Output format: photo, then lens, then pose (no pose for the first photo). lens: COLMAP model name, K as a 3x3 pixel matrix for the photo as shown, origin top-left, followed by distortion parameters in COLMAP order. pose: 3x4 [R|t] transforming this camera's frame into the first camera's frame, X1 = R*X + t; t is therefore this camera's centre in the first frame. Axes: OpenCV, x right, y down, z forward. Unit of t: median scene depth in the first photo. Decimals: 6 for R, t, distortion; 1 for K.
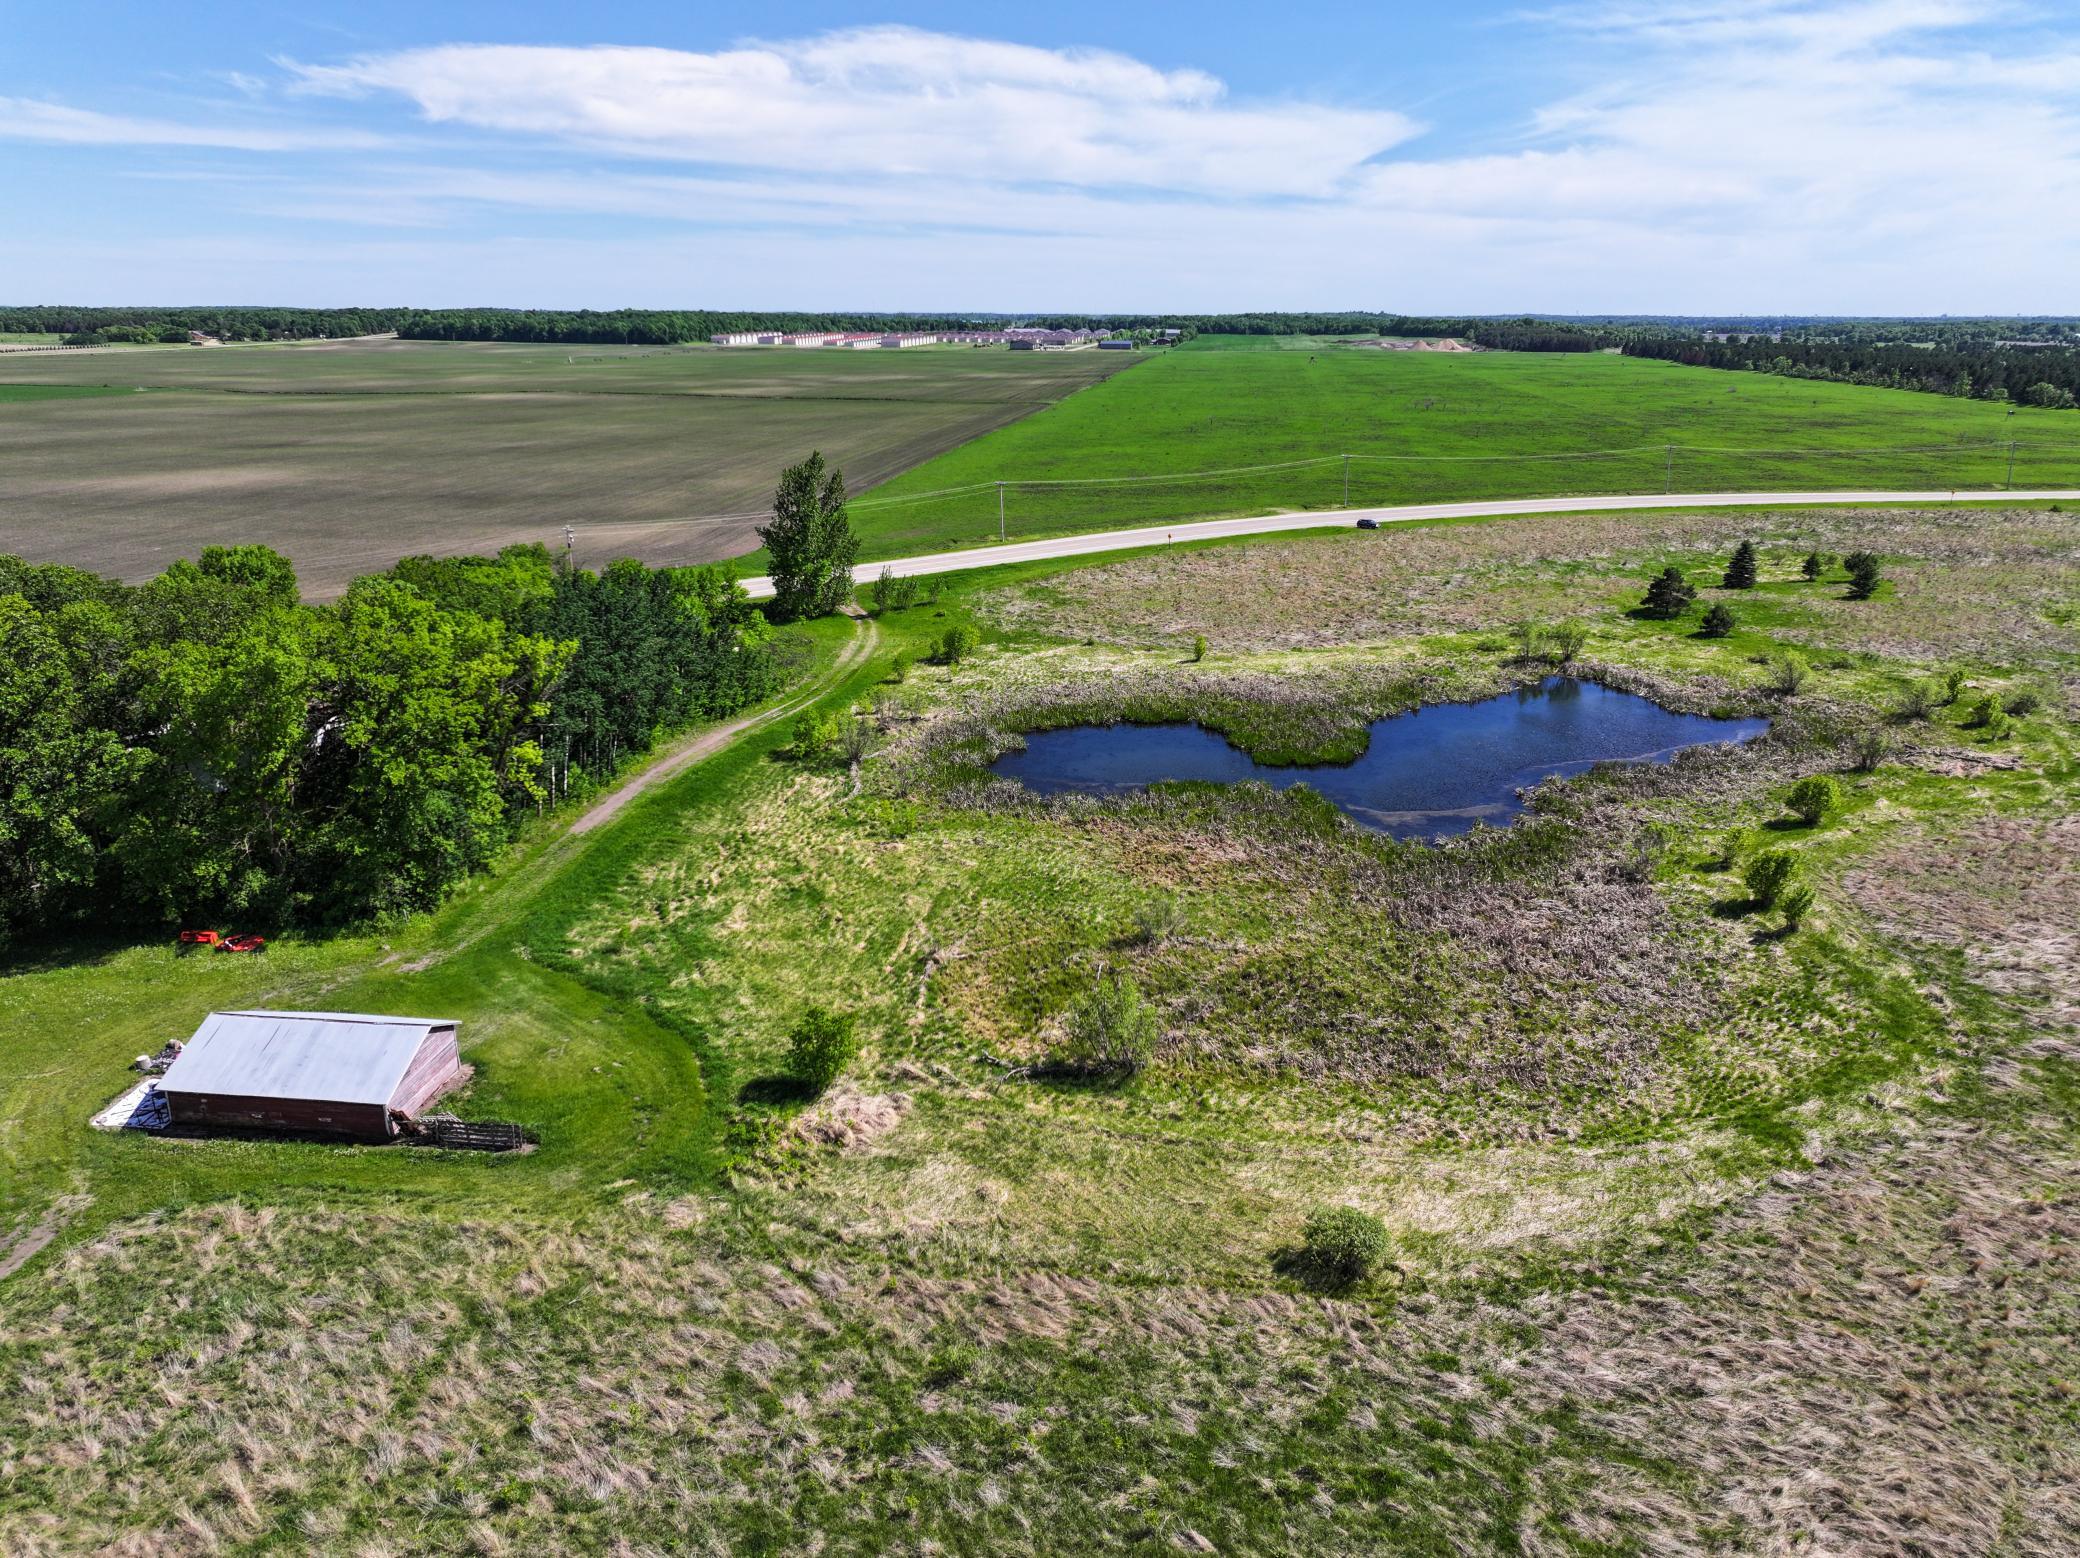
lens RADIAL K [[1454.5, 0, 1046.6], [0, 1454.5, 778.3], [0, 0, 1]] dist [0.000925, 0.015070]
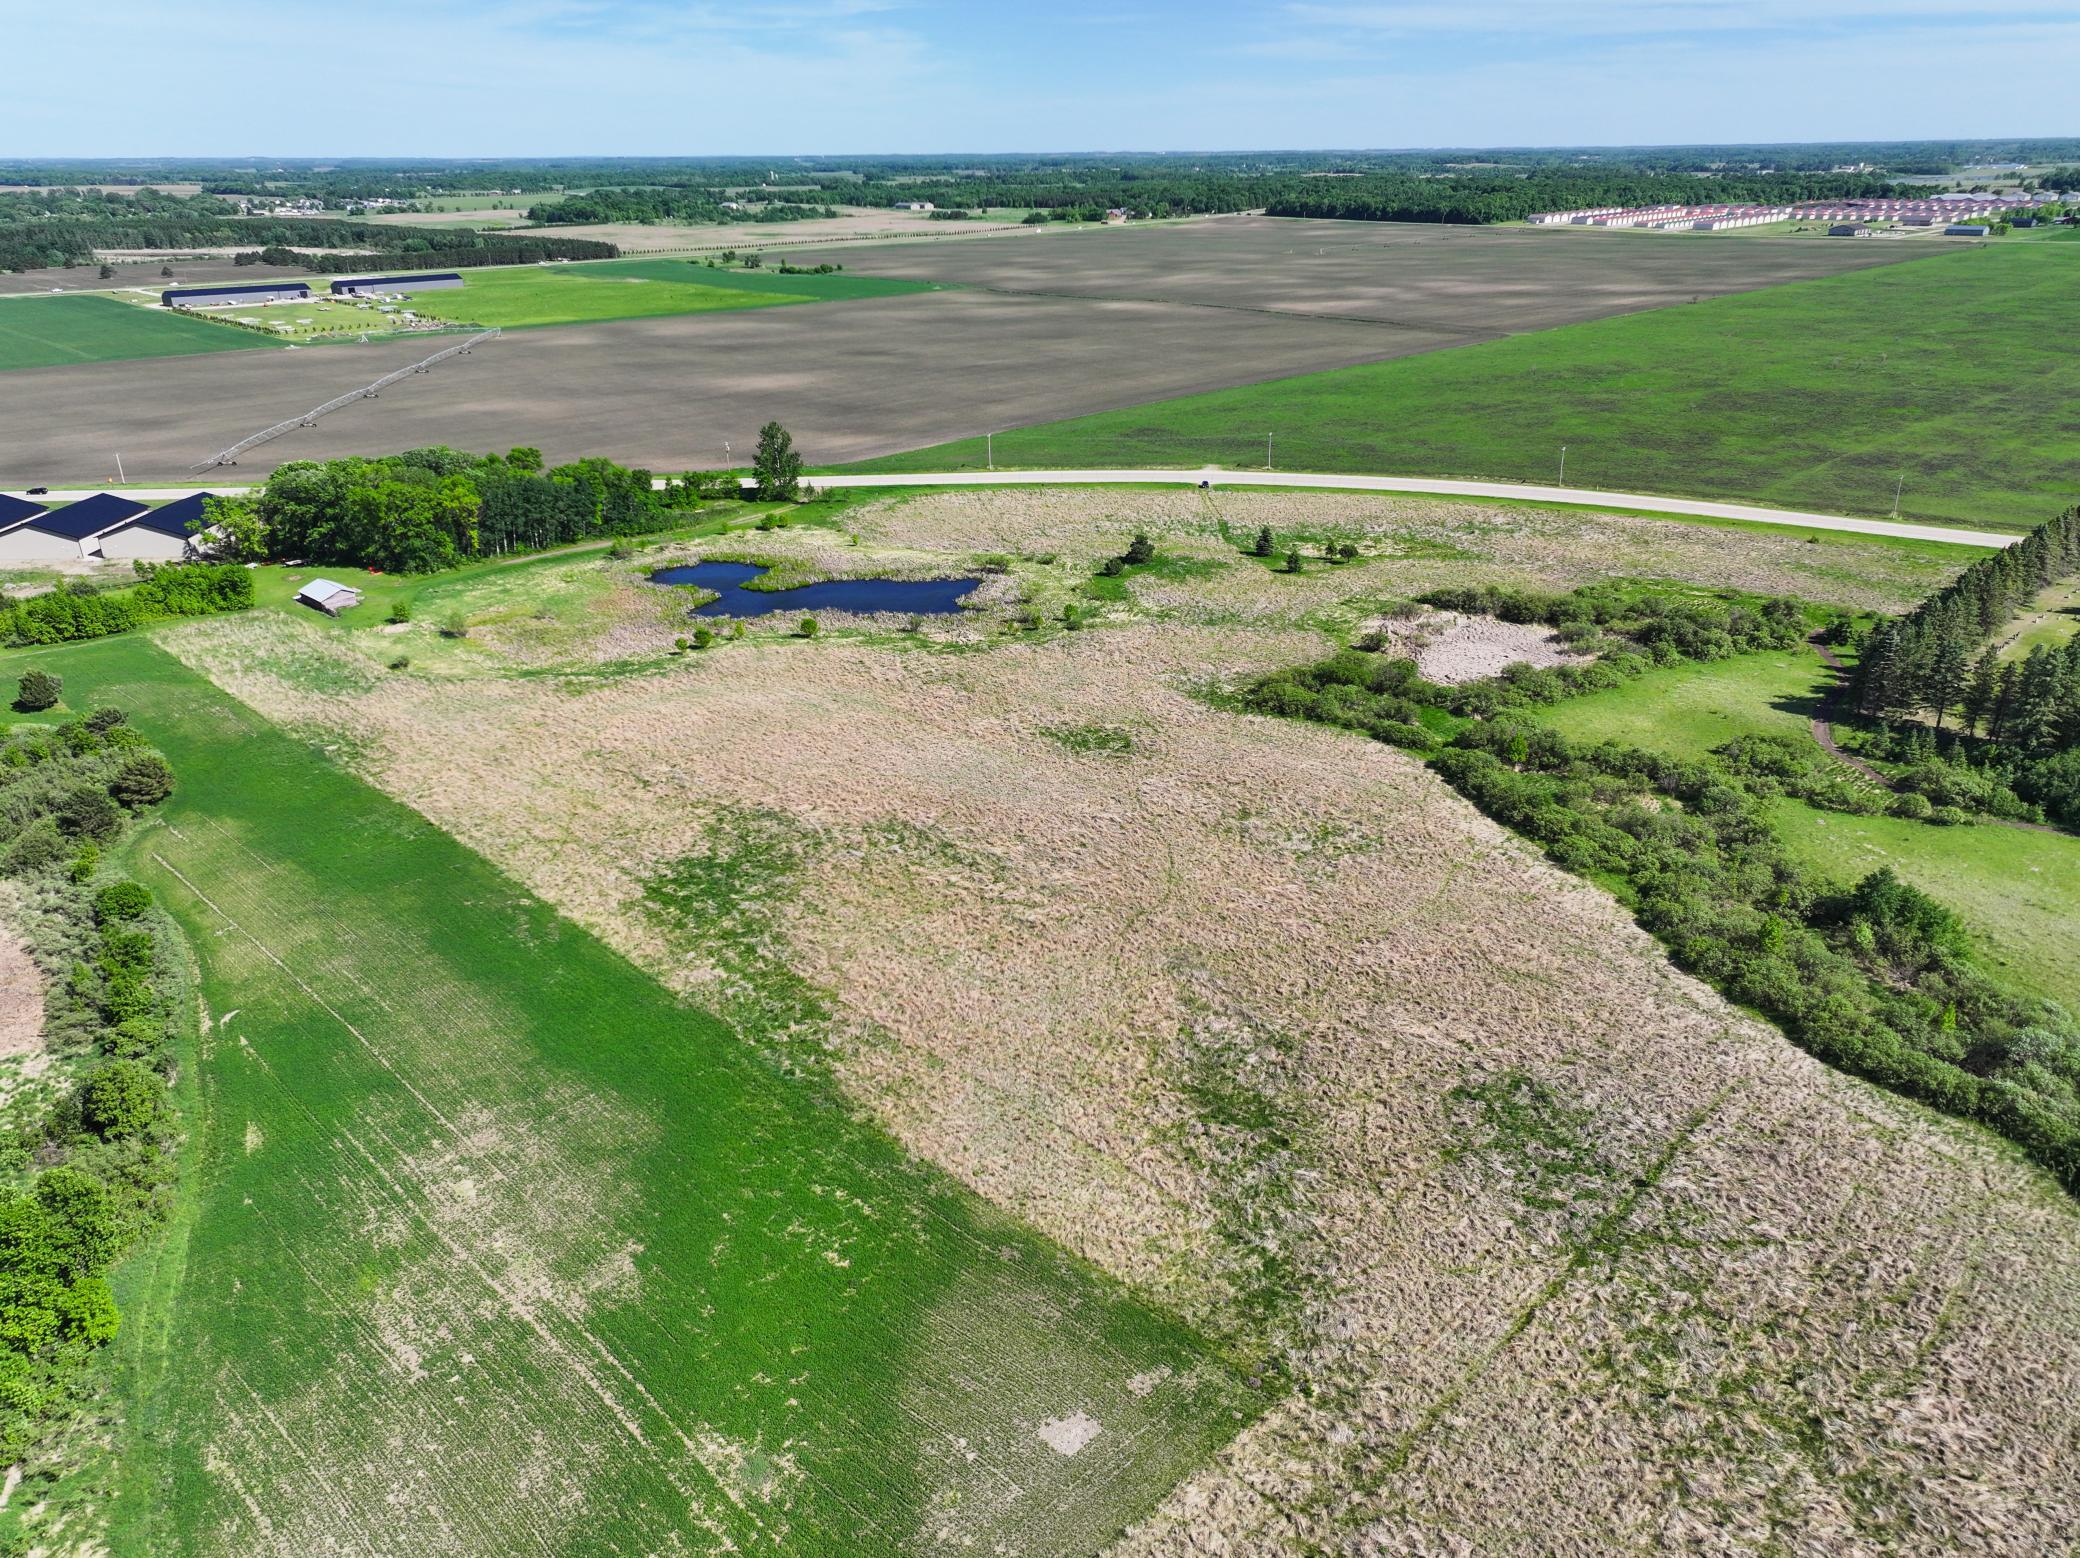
lens RADIAL K [[1454.5, 0, 1046.6], [0, 1454.5, 778.3], [0, 0, 1]] dist [0.000925, 0.015070]
pose [[0.791354, 0.232233, -0.565532, 1.864672], [-0.173336, 0.972313, 0.156724, -0.156164], [0.586271, -0.025997, 0.809698, -0.610450]]
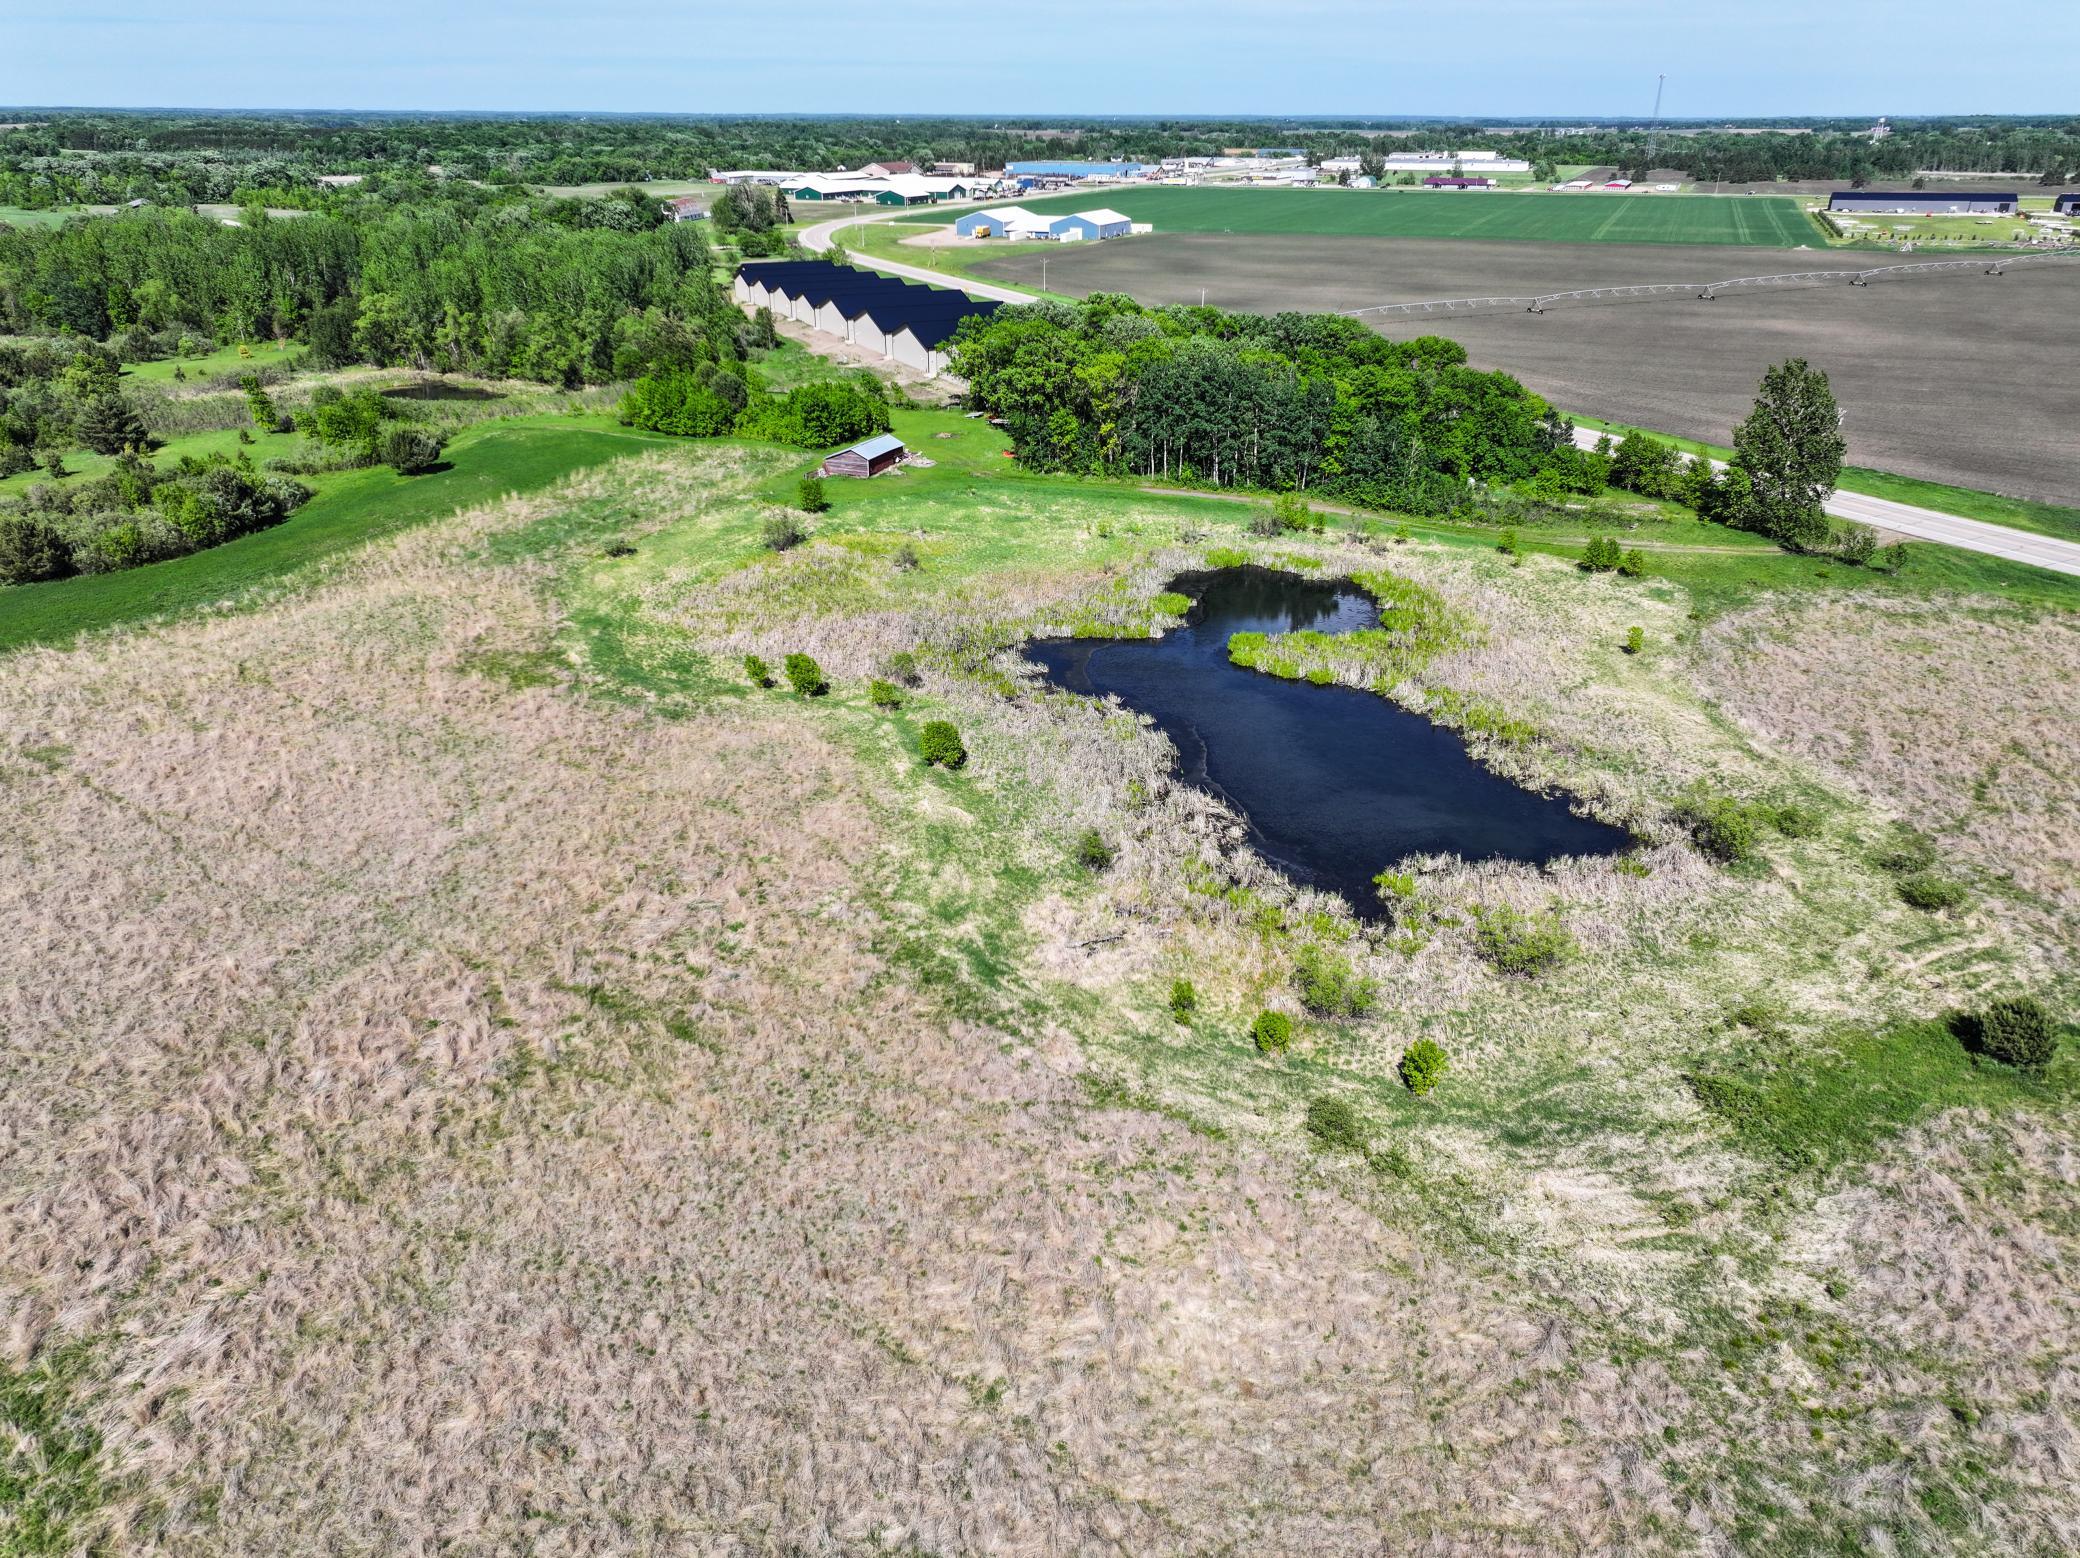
lens RADIAL K [[1454.5, 0, 1046.6], [0, 1454.5, 778.3], [0, 0, 1]] dist [0.000925, 0.015070]
pose [[-0.256961, 0.396972, -0.881127, 1.145490], [-0.296420, 0.835421, 0.462824, -0.369338], [0.919840, 0.380112, -0.097000, 0.959929]]
